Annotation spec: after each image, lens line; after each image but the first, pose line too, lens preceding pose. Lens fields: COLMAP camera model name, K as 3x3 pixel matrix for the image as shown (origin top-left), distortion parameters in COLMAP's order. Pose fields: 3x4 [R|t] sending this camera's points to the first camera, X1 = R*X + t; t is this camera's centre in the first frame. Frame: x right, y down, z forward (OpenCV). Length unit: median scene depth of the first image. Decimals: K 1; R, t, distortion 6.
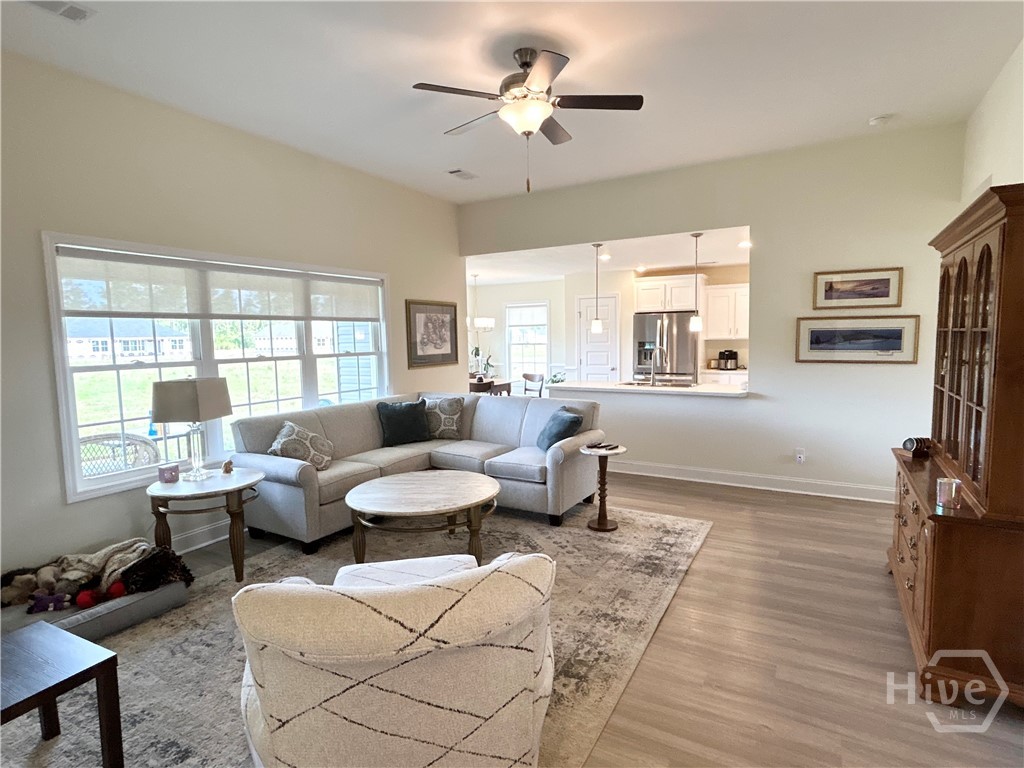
lens RADIAL K [[550.7, 0, 514.8], [0, 550.7, 386.2], [0, 0, 1]] dist [0.001477, -0.002352]
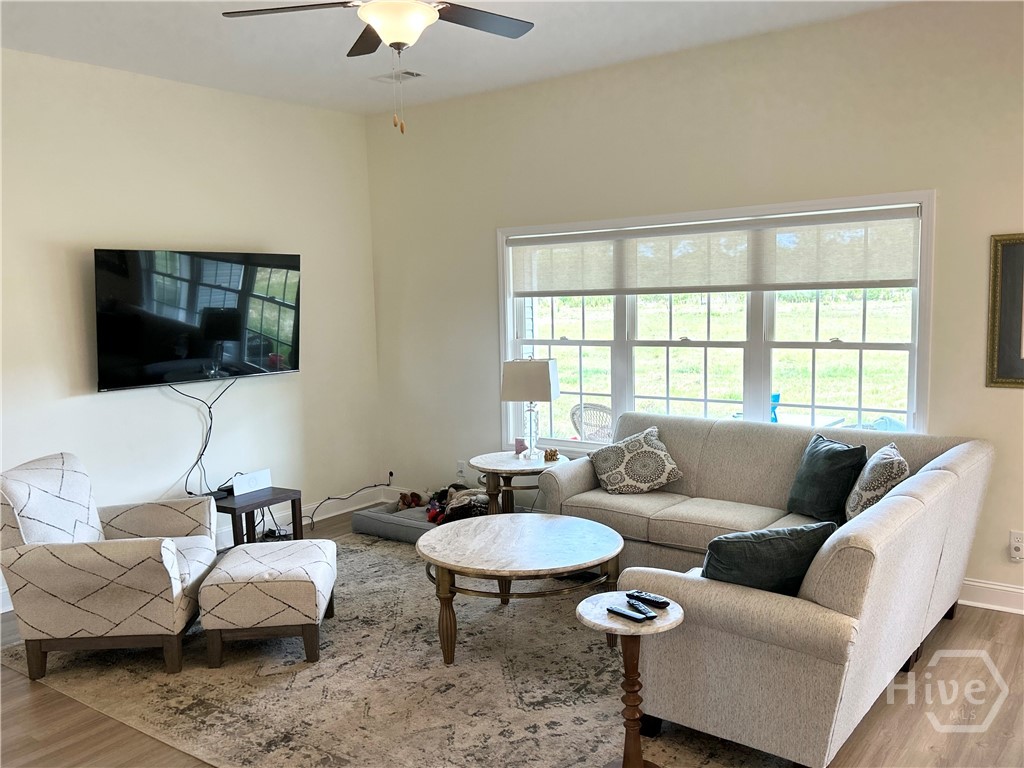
lens RADIAL K [[885.9, 0, 491.1], [0, 885.9, 373.3], [0, 0, 1]] dist [0.031788, -0.013881]
pose [[-0.164618, 0.094262, -0.981843, 0.879059], [-0.069740, 0.991820, 0.106913, -0.134116], [0.983889, 0.086073, -0.156698, 1.032885]]
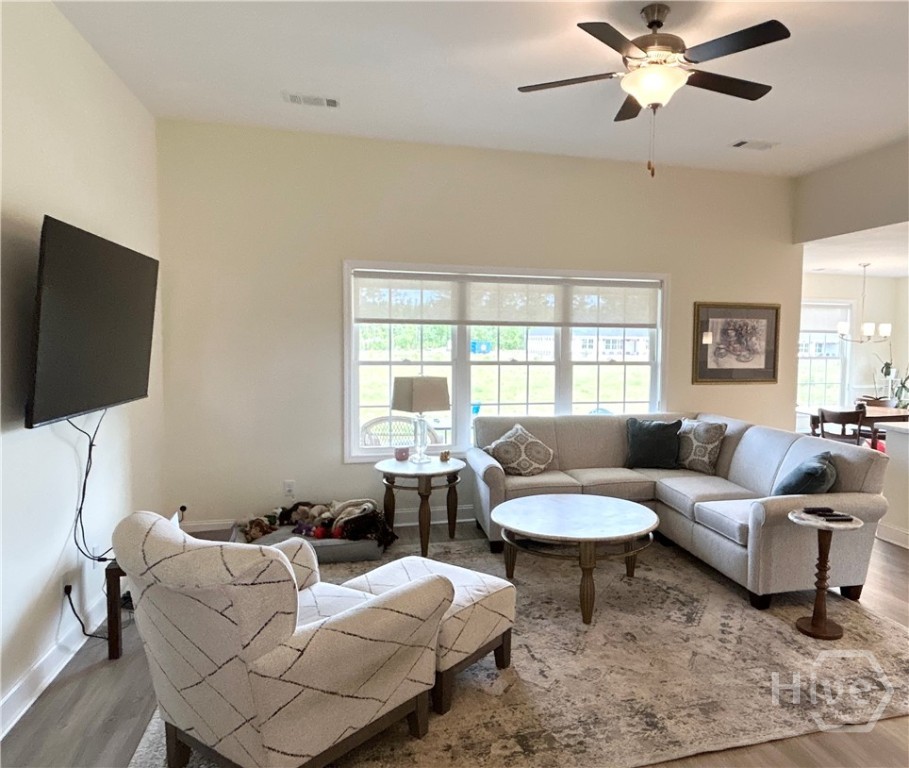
lens RADIAL K [[653.2, 0, 519.5], [0, 653.2, 385.7], [0, 0, 1]] dist [0.007131, -0.016864]
pose [[0.697744, 0.077404, -0.712153, 0.486093], [-0.090550, 0.995701, 0.019505, -0.034383], [0.710601, 0.050876, 0.701753, 0.150732]]
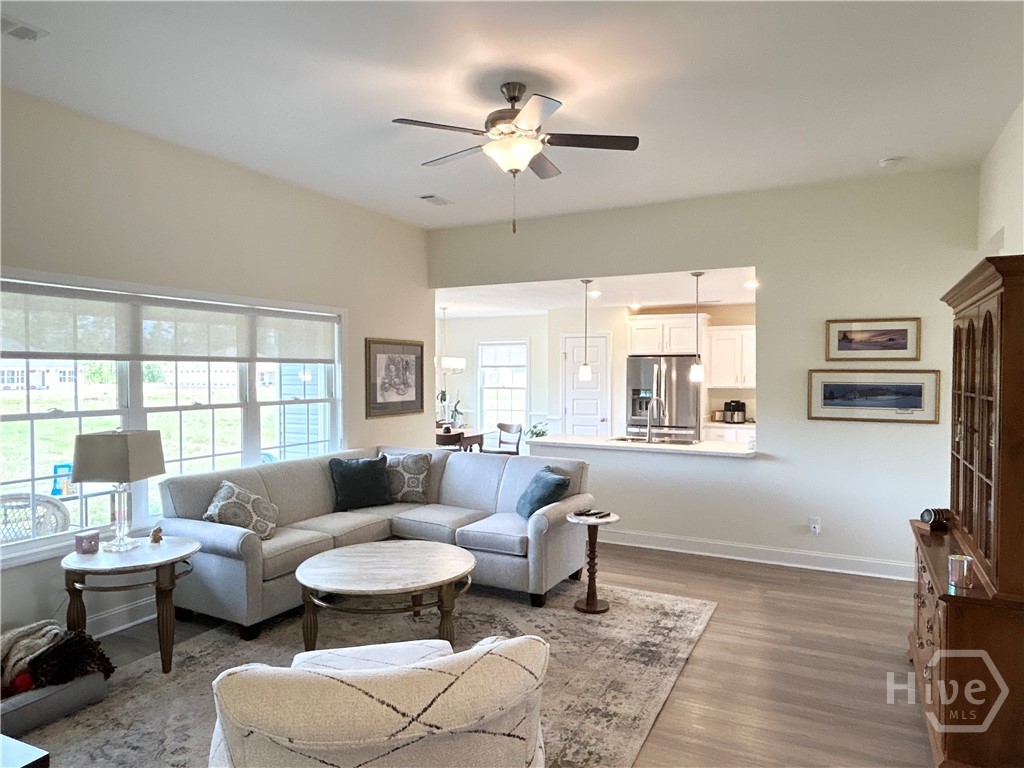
lens RADIAL K [[669.5, 0, 515.7], [0, 669.5, 382.5], [0, 0, 1]] dist [0.002299, -0.004551]
pose [[0.998666, 0.018156, 0.048337, -0.017956], [-0.014462, 0.997026, -0.075702, -0.017116], [-0.049567, 0.074902, 0.995958, -0.071928]]
